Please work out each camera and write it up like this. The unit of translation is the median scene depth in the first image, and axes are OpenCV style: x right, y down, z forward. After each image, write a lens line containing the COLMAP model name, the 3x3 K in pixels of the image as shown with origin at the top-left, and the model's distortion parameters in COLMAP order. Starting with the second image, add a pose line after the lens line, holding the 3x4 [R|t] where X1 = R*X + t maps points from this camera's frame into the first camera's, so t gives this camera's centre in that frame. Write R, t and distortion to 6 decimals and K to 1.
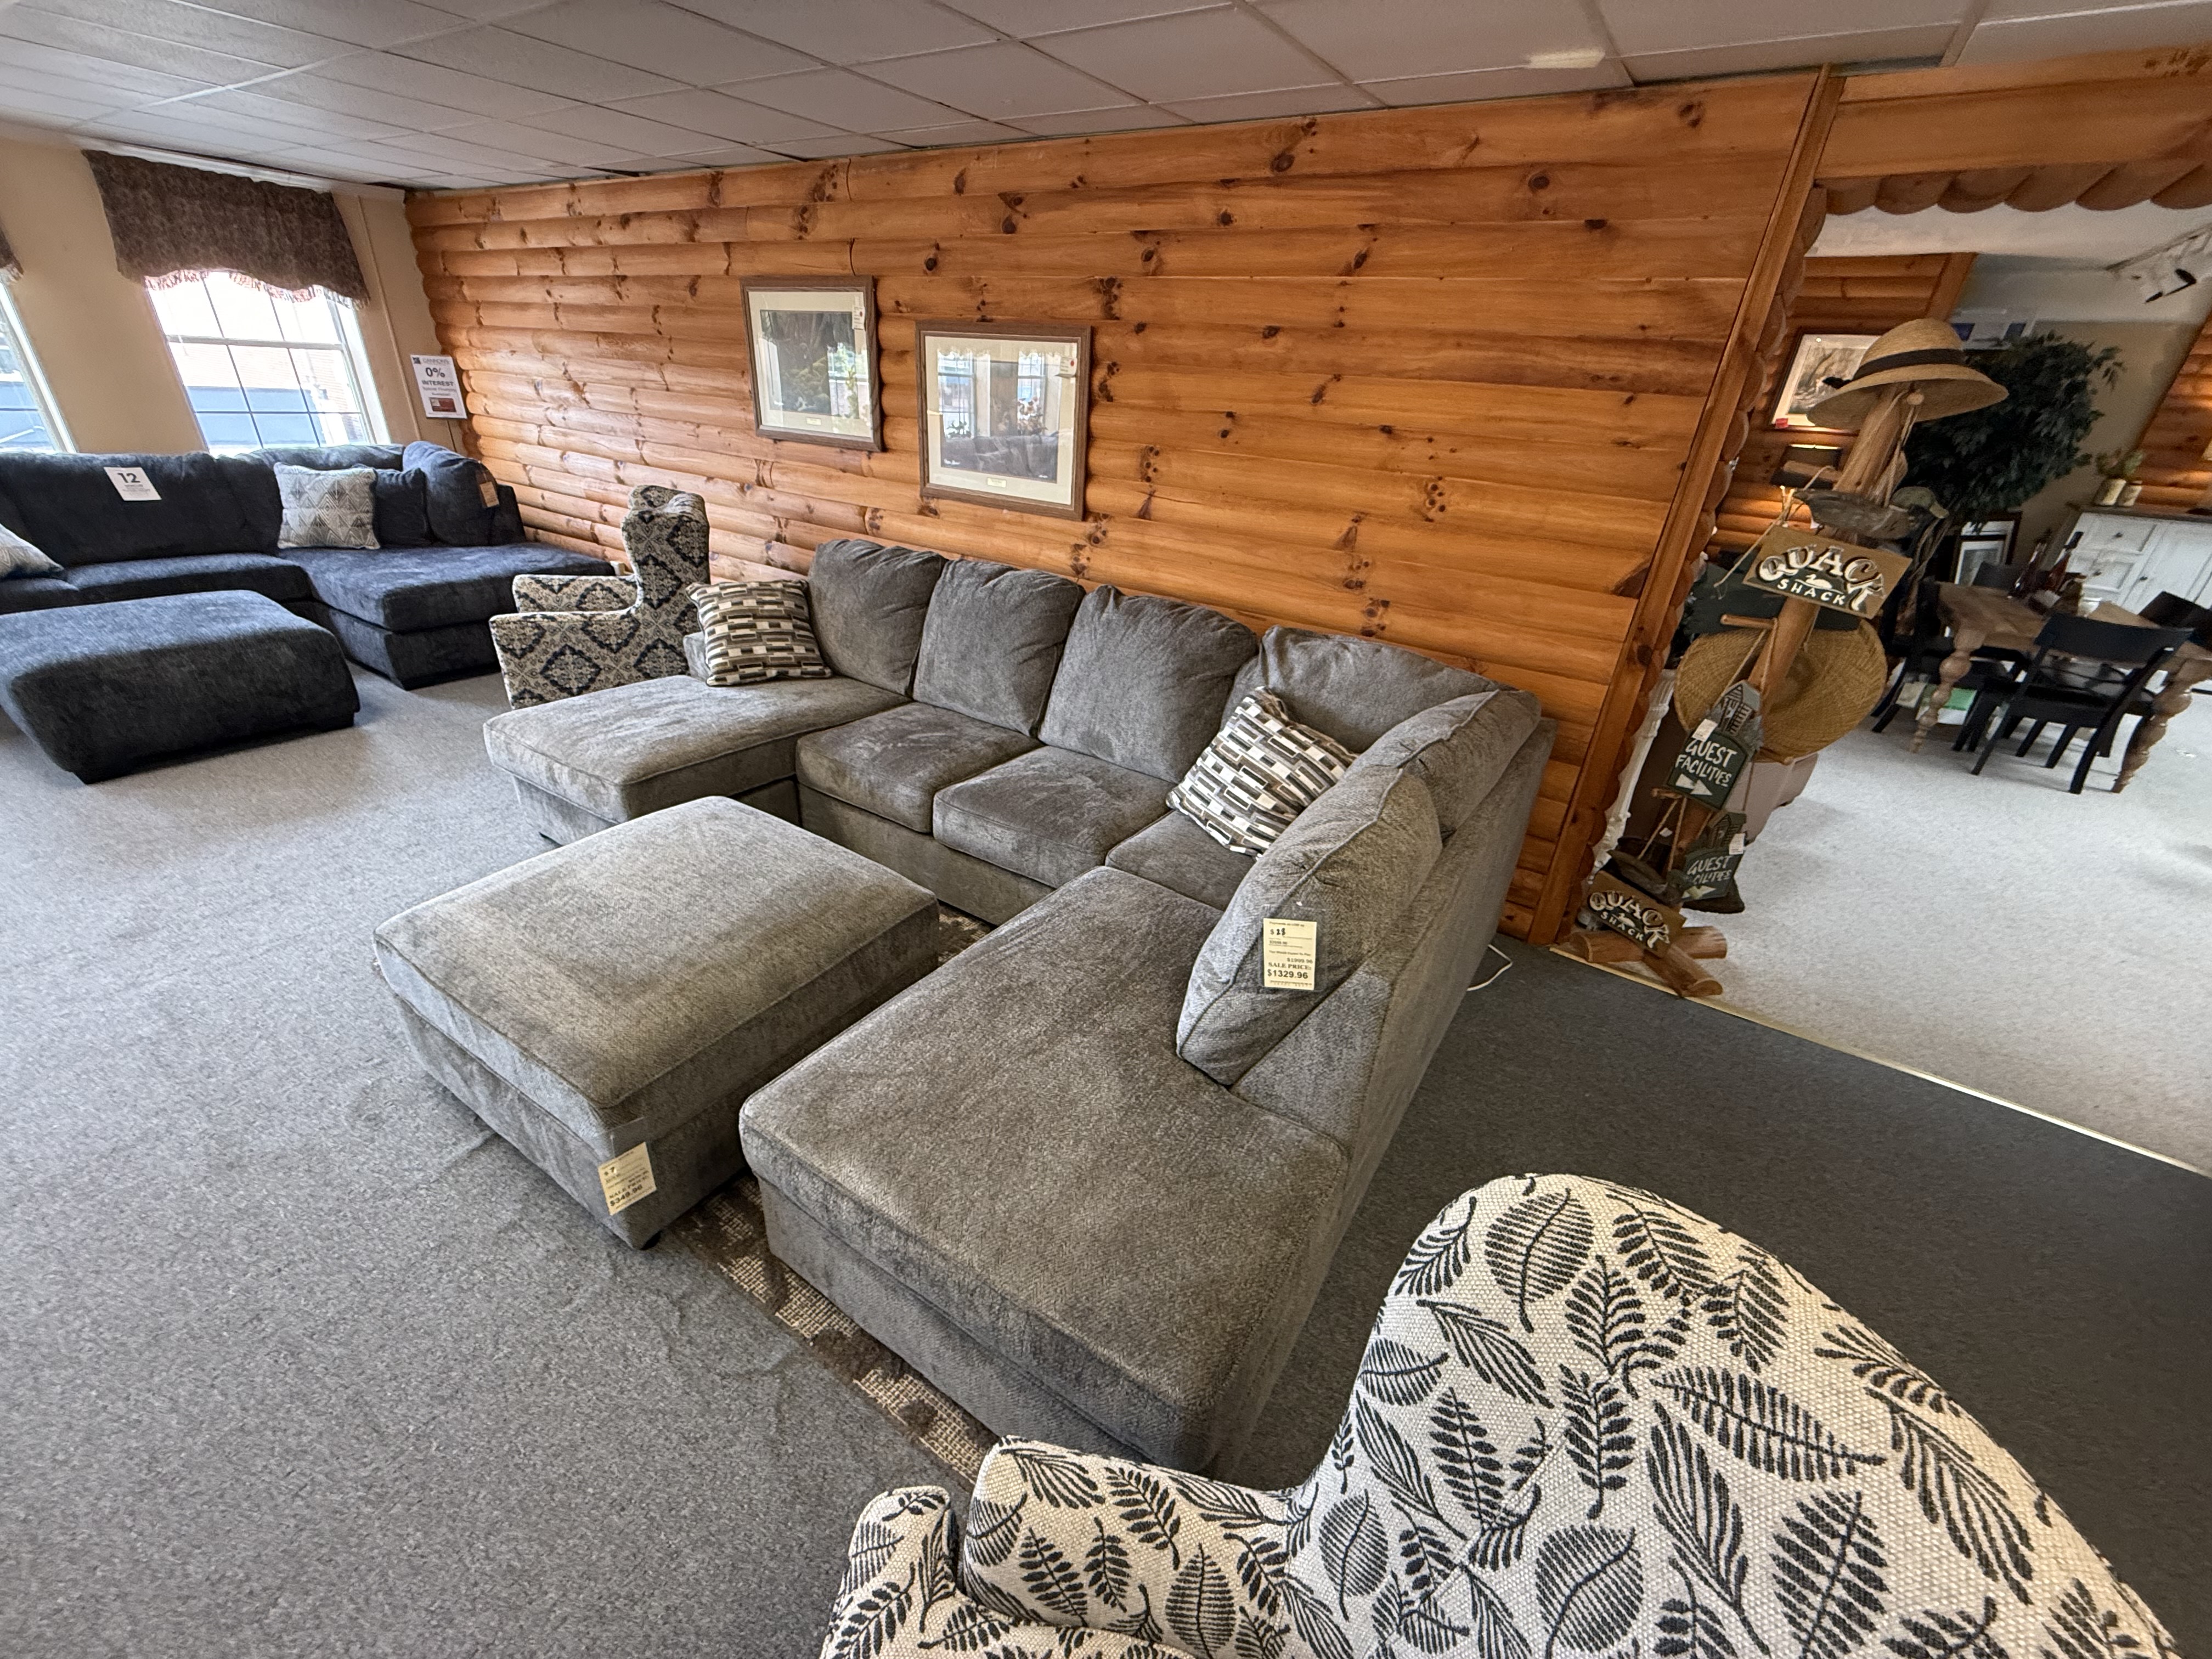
lens RADIAL K [[879.8, 0, 1104.6], [0, 879.8, 831.1], [0, 0, 1]] dist [-0.000593, 0.000215]
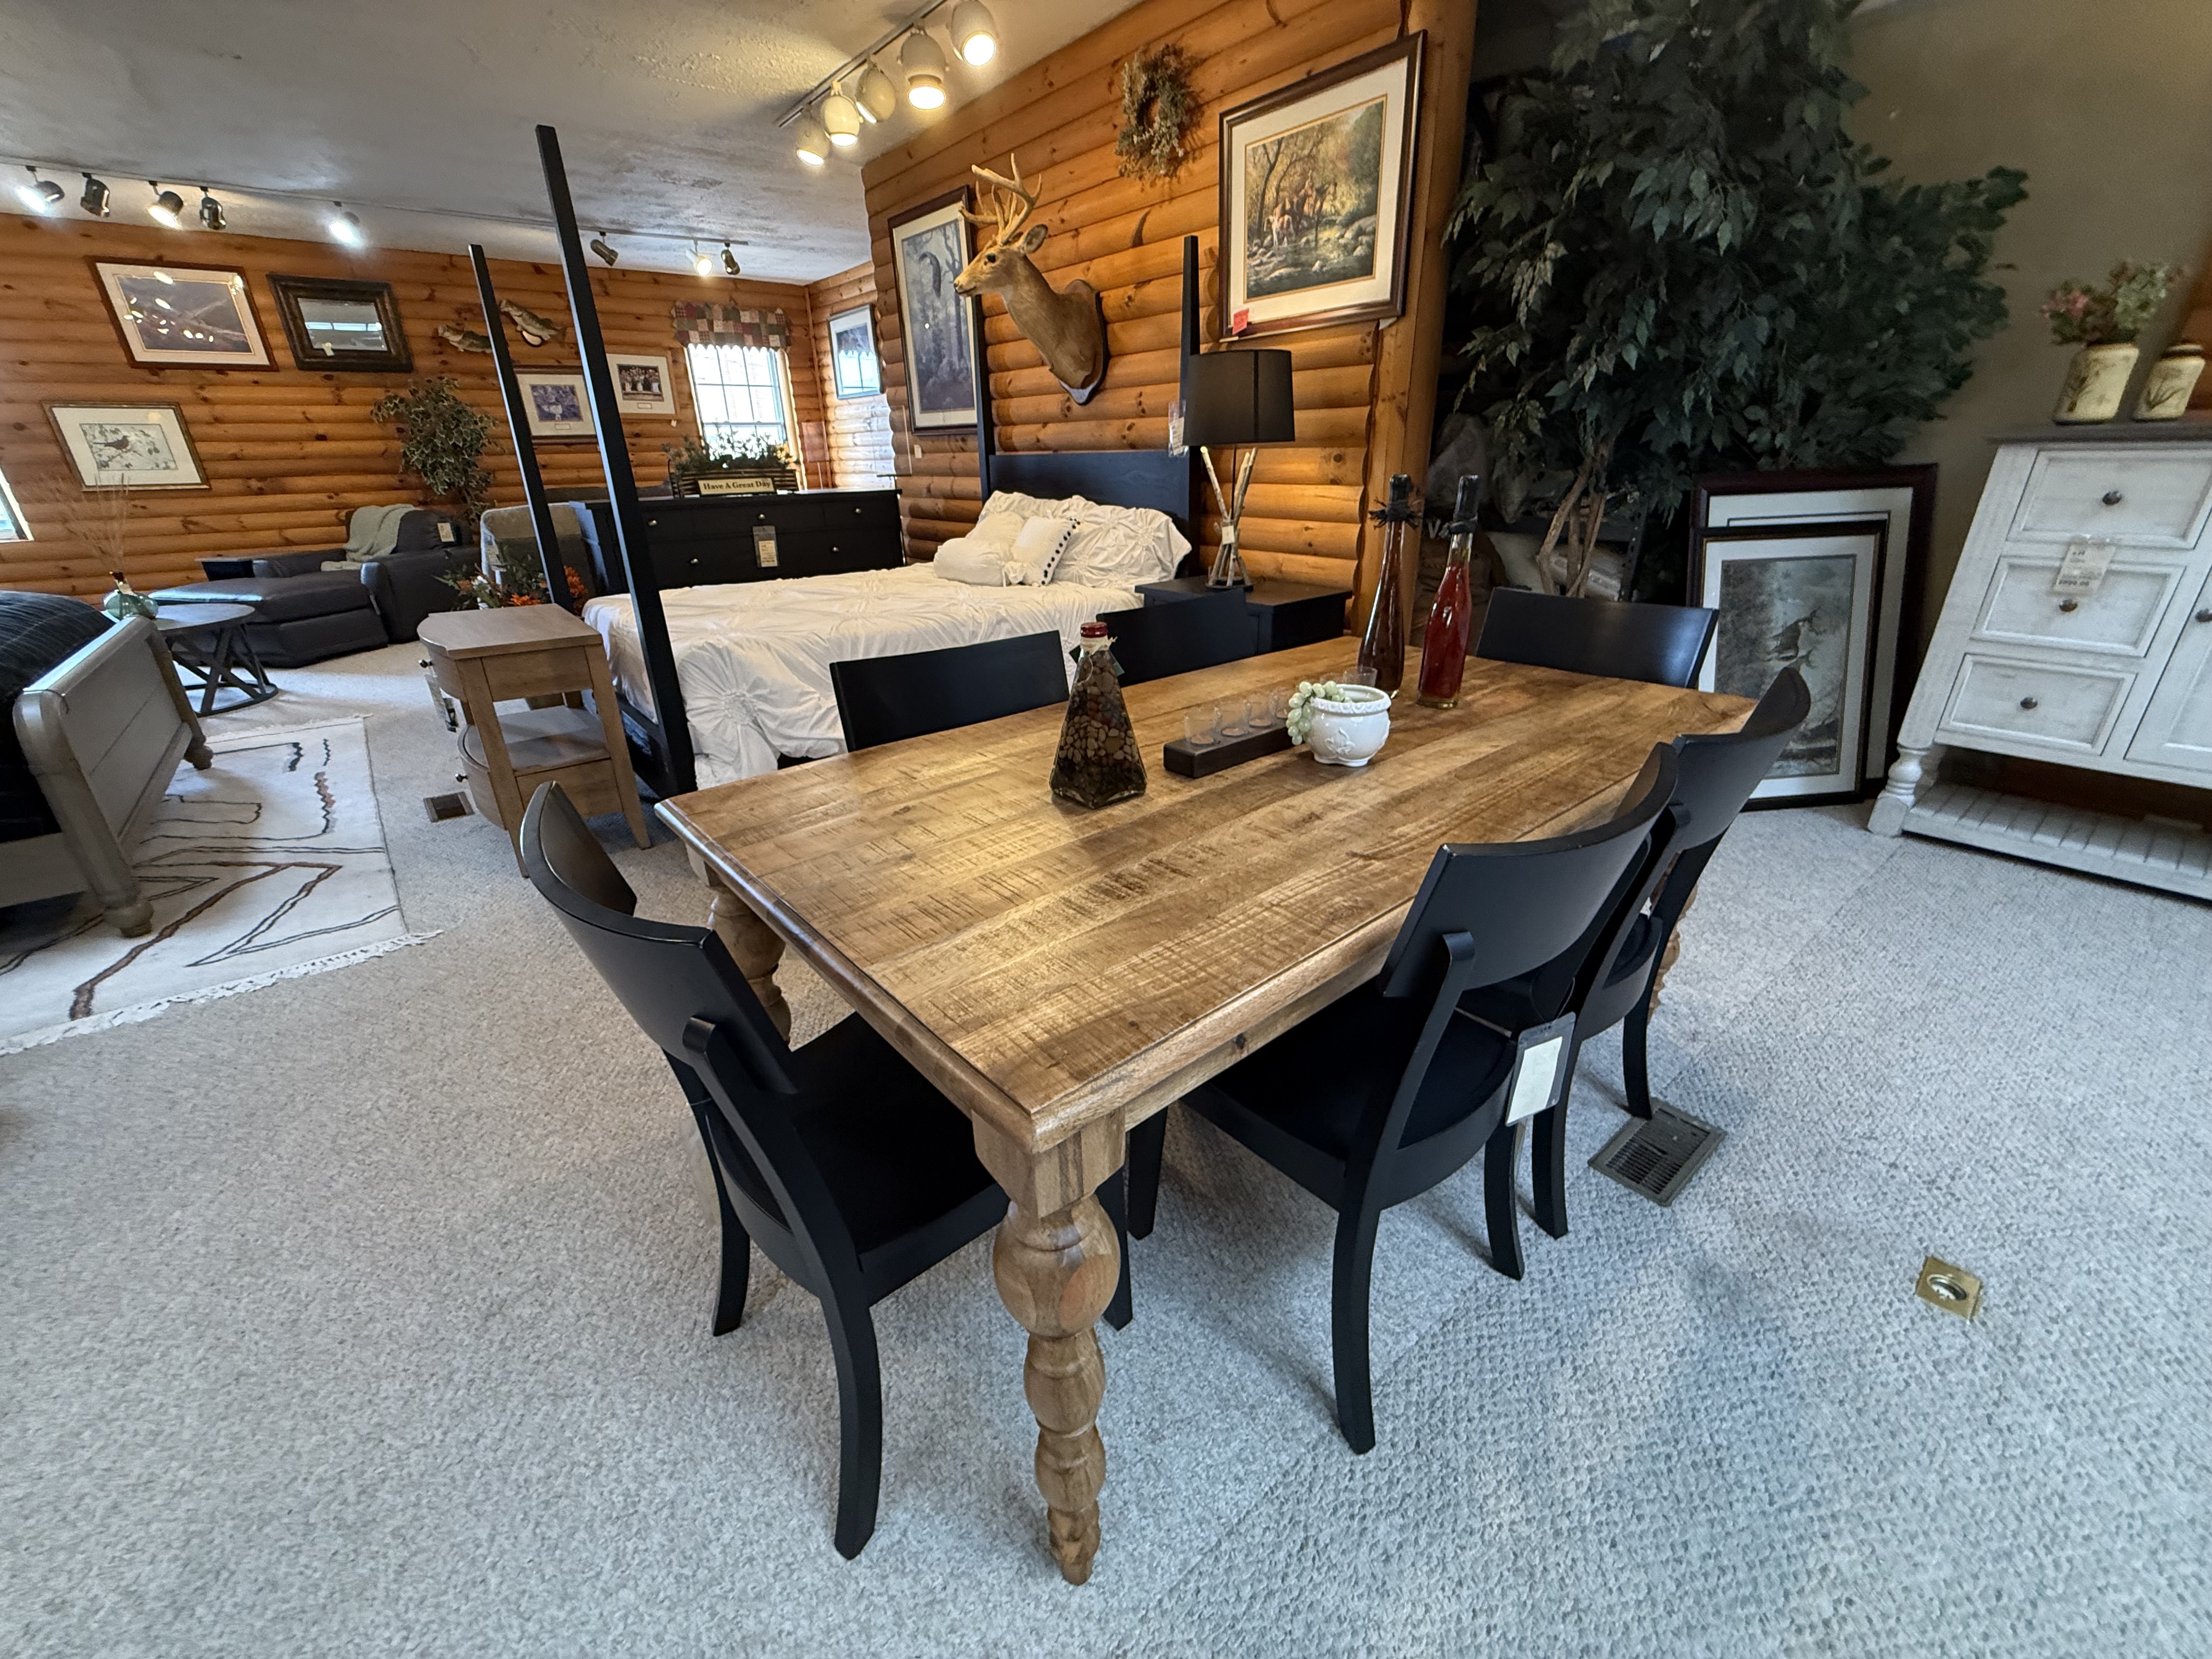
lens RADIAL K [[879.8, 0, 1116.0], [0, 879.8, 838.8], [0, 0, 1]] dist [-0.000593, 0.000215]
pose [[0.957383, 0.039014, -0.286175, 0.891561], [-0.057485, 0.996751, -0.056425, -0.159712], [0.283043, 0.070471, 0.956515, 0.567633]]
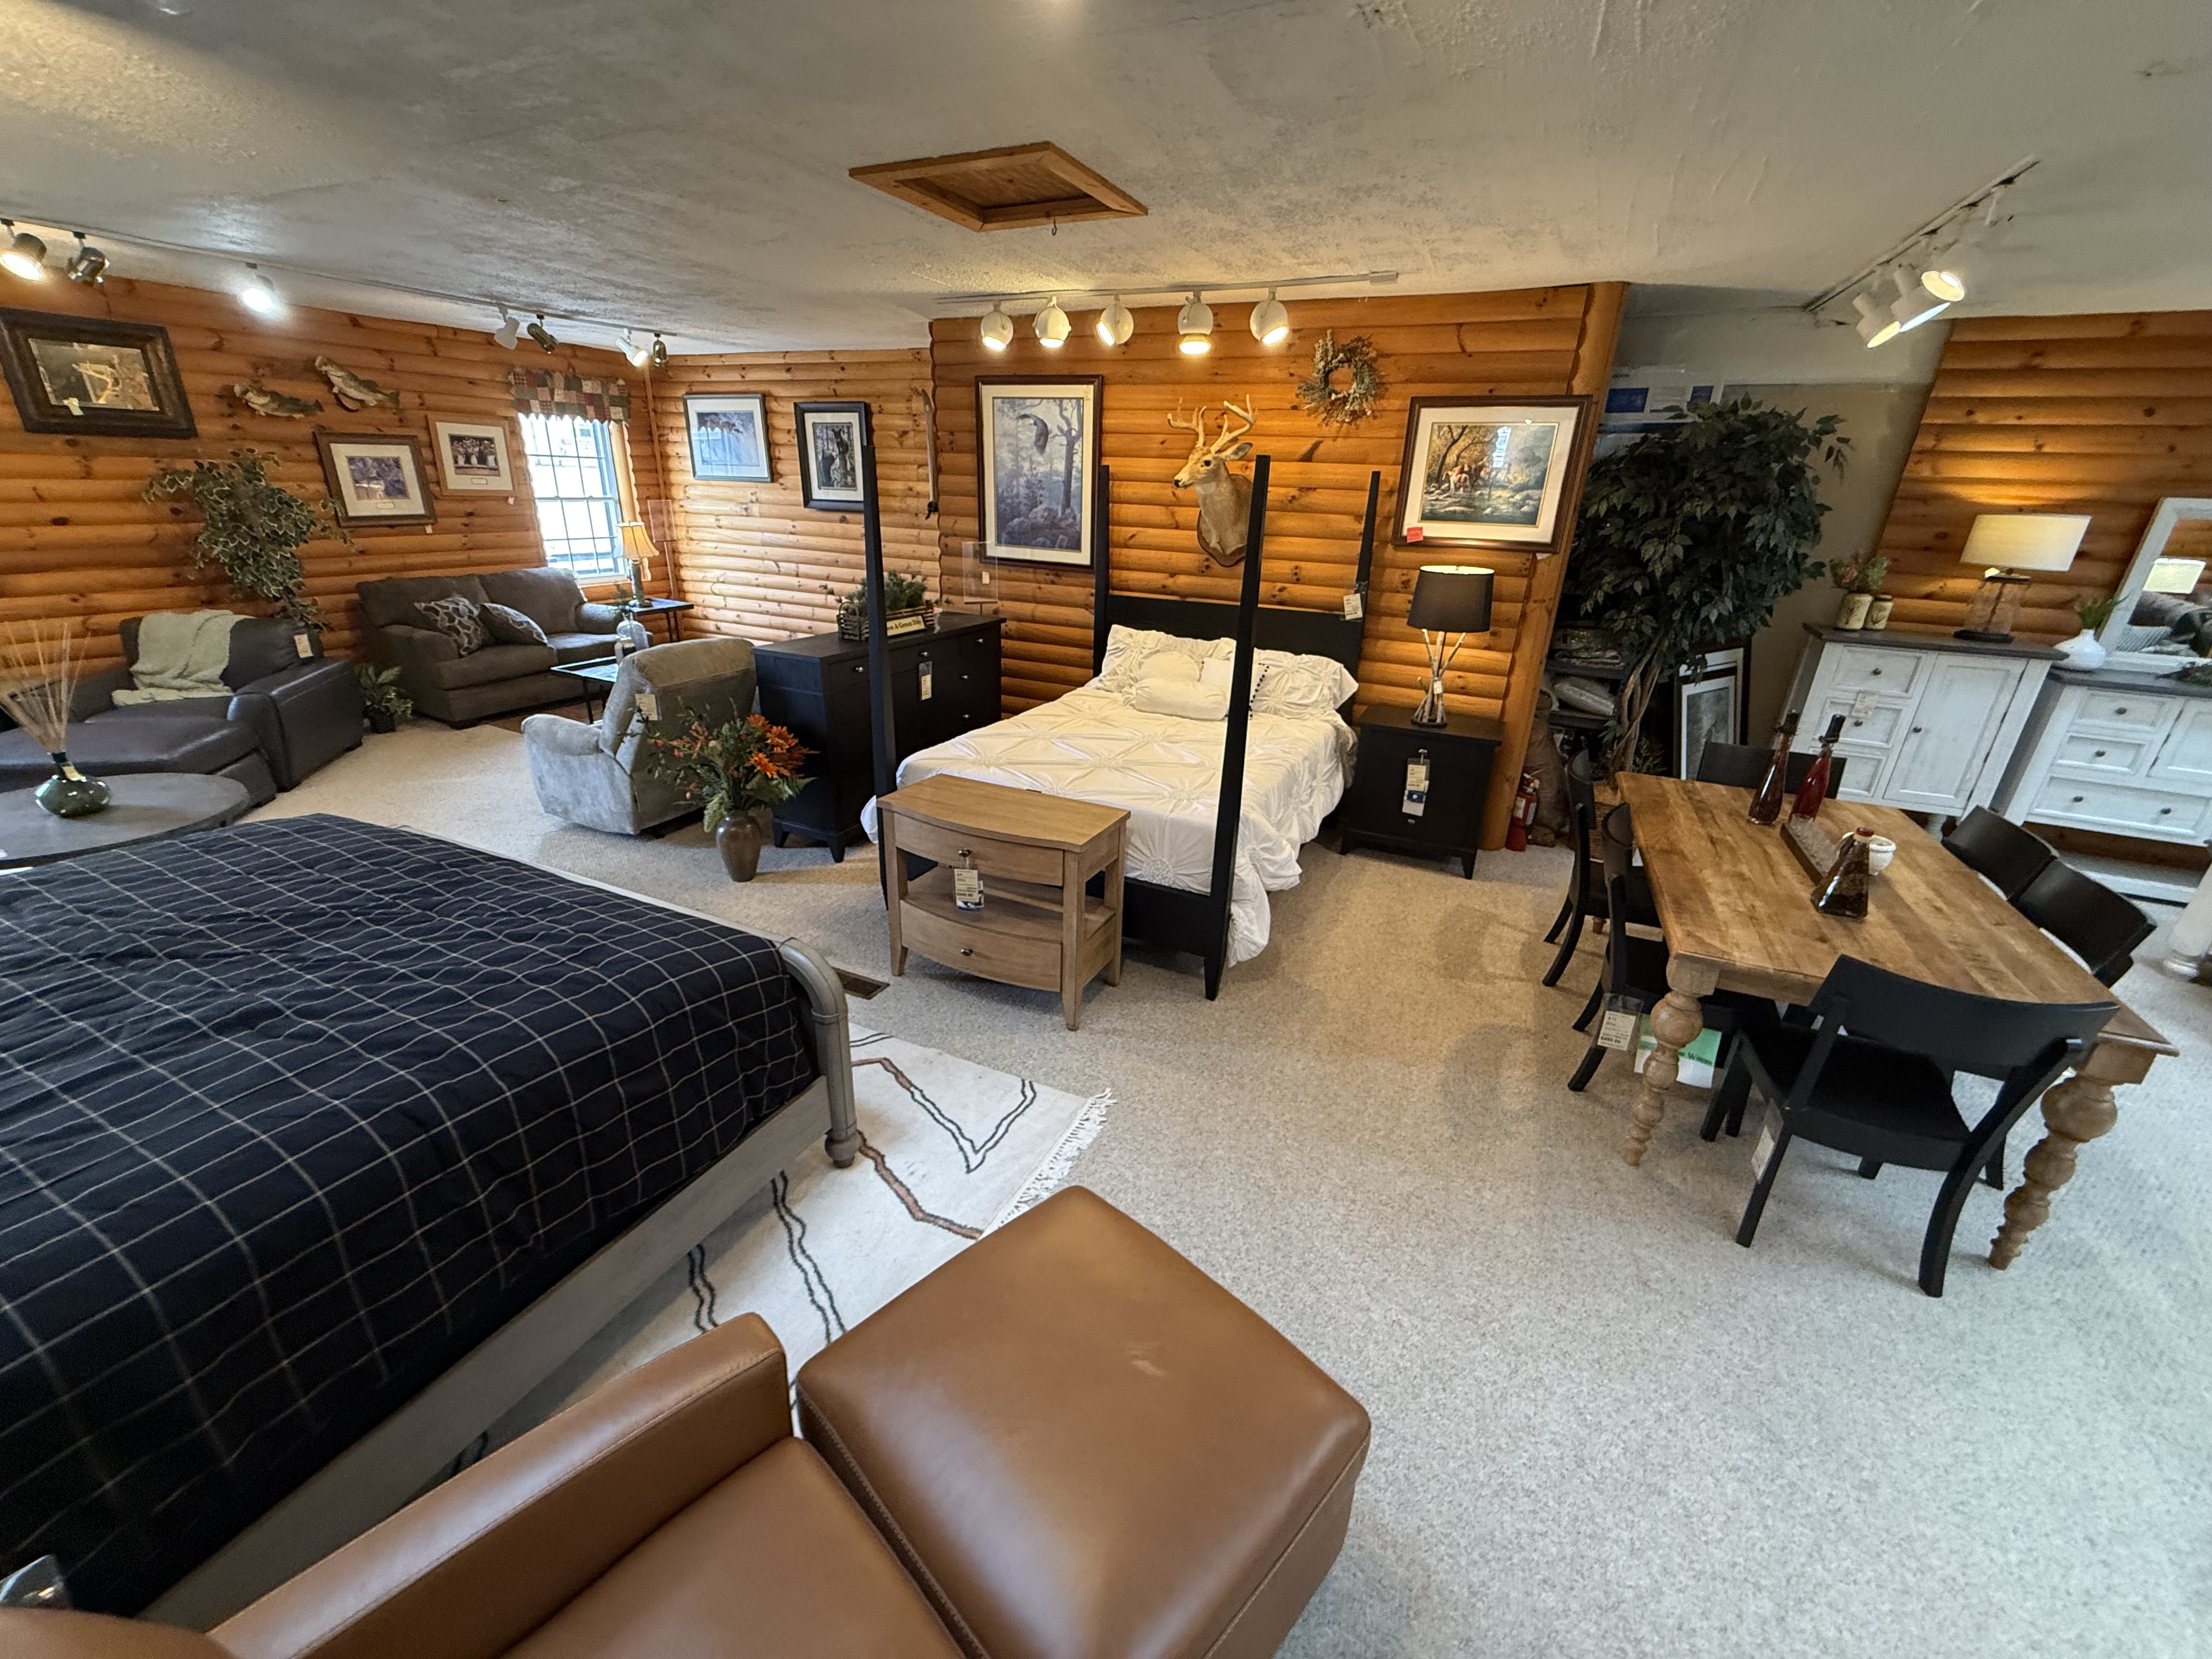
lens RADIAL K [[879.8, 0, 1108.5], [0, 879.8, 834.1], [0, 0, 1]] dist [-0.000593, 0.000215]
pose [[0.985774, -0.087032, 0.143785, 0.441694], [0.098781, 0.992149, -0.076696, -0.217788], [-0.135981, 0.089809, 0.986632, 0.406766]]
